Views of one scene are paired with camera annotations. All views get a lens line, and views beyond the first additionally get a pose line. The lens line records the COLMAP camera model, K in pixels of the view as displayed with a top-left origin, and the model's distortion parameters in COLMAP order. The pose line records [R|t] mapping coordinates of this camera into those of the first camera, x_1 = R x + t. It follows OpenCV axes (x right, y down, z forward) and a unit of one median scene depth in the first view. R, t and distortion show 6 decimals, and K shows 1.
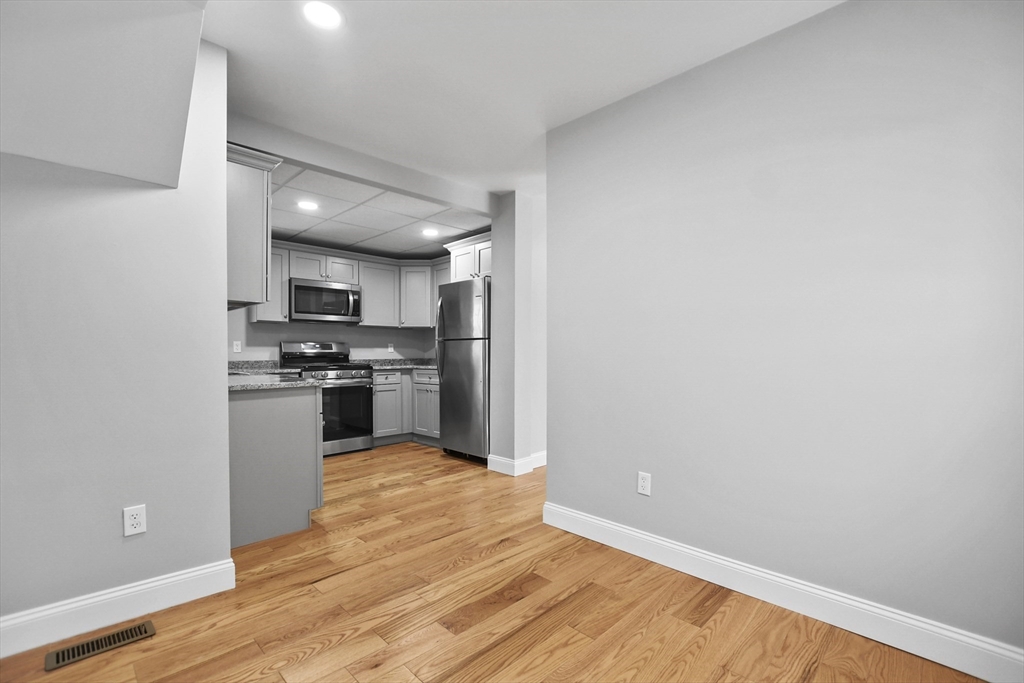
lens RADIAL K [[454.8, 0, 511.1], [0, 454.8, 356.8], [0, 0, 1]] dist [-0.000709, 0.000162]
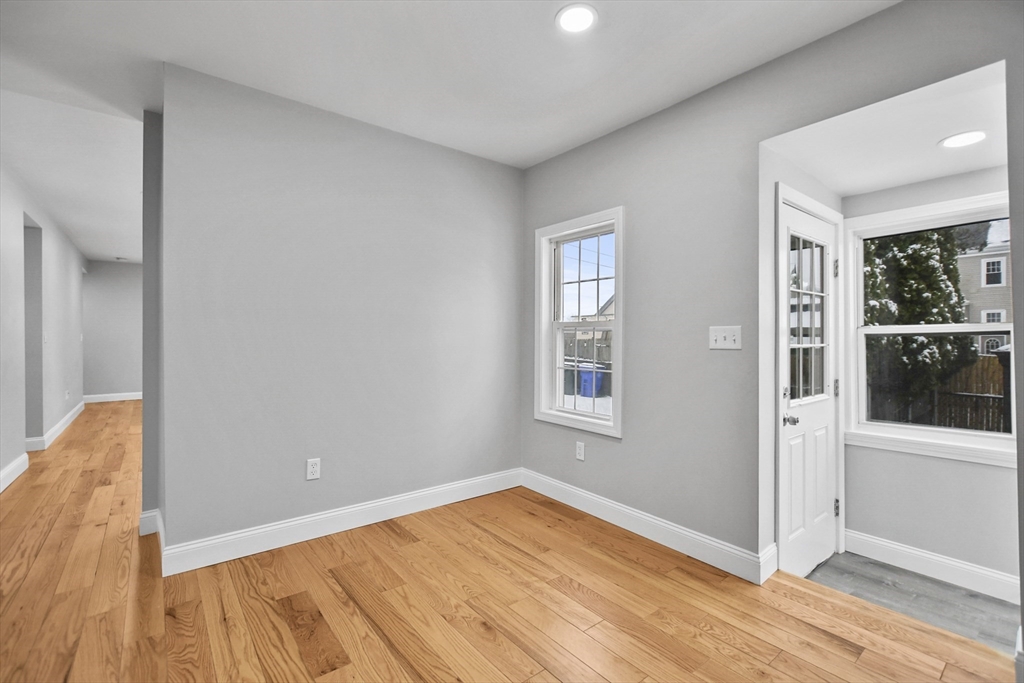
lens RADIAL K [[450.7, 0, 507.0], [0, 450.7, 341.0], [0, 0, 1]] dist [-0.004327, -0.000405]
pose [[0.125774, -0.007472, 0.992031, -0.358003], [0.014945, 0.999872, 0.005636, -0.010387], [-0.991946, 0.014117, 0.125870, 0.212034]]
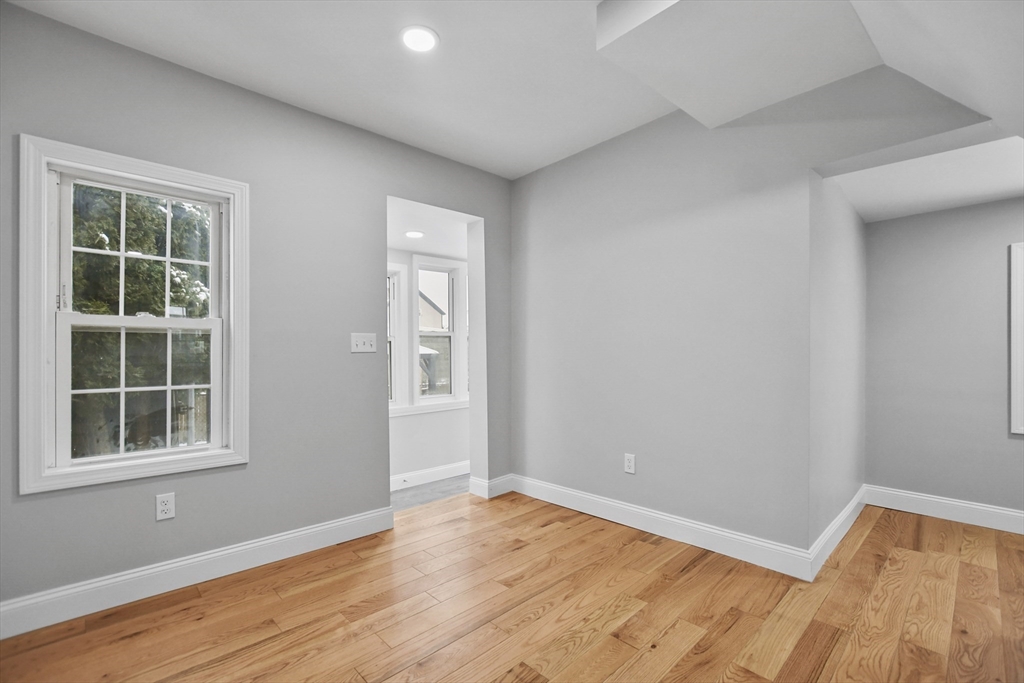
lens RADIAL K [[454.8, 0, 511.1], [0, 454.8, 356.8], [0, 0, 1]] dist [-0.000709, 0.000162]
pose [[-0.999742, -0.008124, 0.021206, -0.059435], [-0.007496, 0.999535, 0.029550, -0.008534], [-0.021436, 0.029383, -0.999338, 0.609516]]
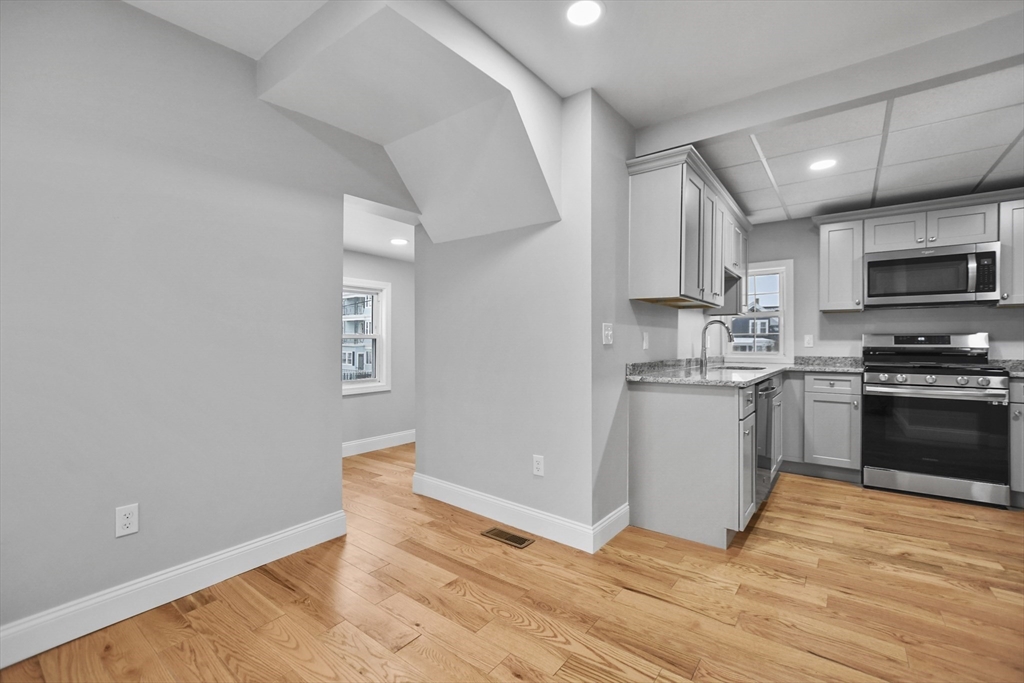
lens RADIAL K [[450.7, 0, 507.0], [0, 450.7, 341.0], [0, 0, 1]] dist [-0.004327, -0.000405]
pose [[0.129394, -0.006358, -0.991573, 0.213335], [-0.015383, 0.999846, -0.008418, -0.004625], [0.991474, 0.016342, 0.129277, 0.280600]]
